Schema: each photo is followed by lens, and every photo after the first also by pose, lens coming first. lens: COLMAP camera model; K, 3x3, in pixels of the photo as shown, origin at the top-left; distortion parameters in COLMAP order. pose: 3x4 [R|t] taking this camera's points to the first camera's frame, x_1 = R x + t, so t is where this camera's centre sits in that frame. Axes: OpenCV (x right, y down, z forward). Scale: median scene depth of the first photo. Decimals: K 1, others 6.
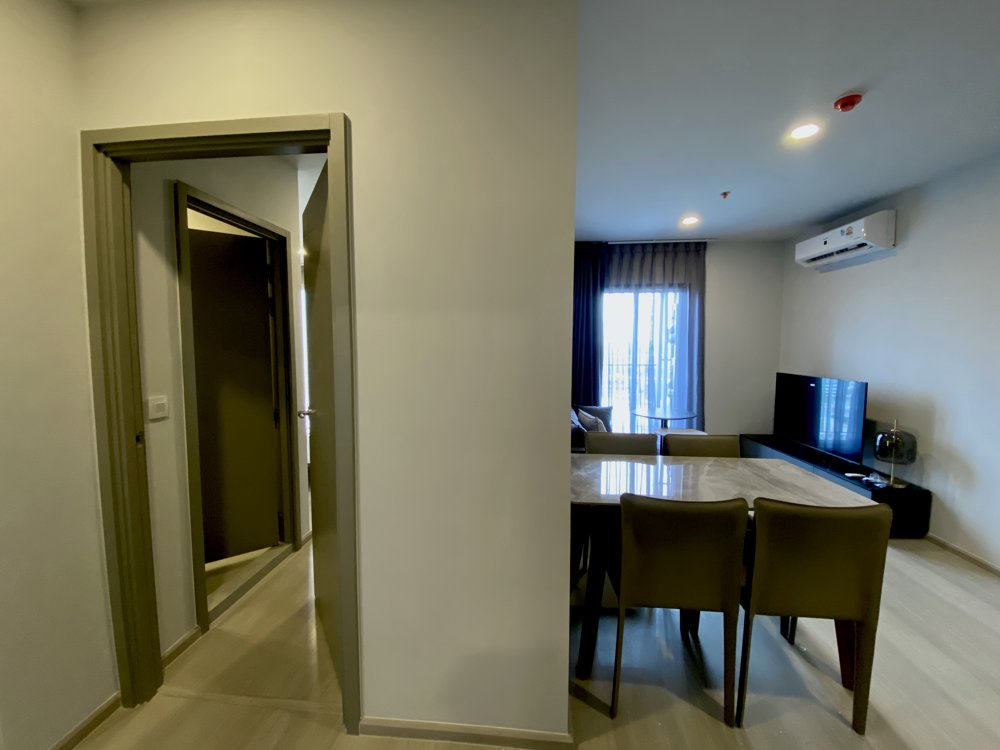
lens RADIAL K [[404.0, 0, 496.5], [0, 404.0, 372.6], [0, 0, 1]] dist [0.027343, -0.022075]
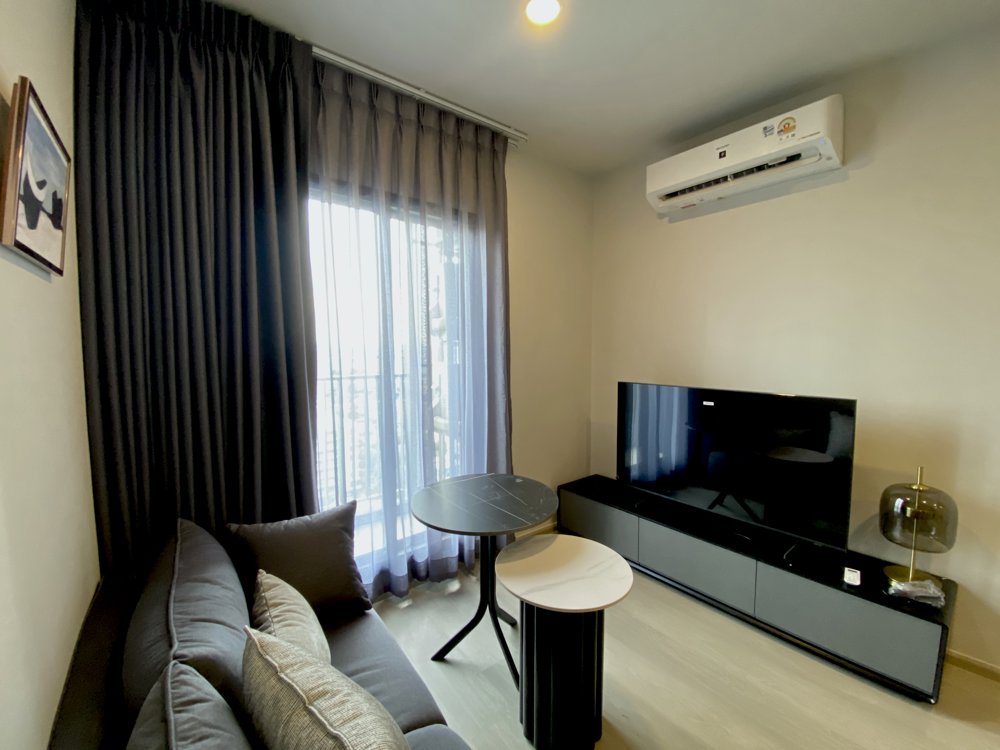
lens RADIAL K [[406.6, 0, 497.3], [0, 406.6, 370.6], [0, 0, 1]] dist [0.022004, -0.021699]
pose [[0.728761, -0.054015, 0.682635, 0.153496], [0.057286, 0.998199, 0.017828, -0.040648], [-0.682368, 0.026114, 0.730542, 0.724233]]
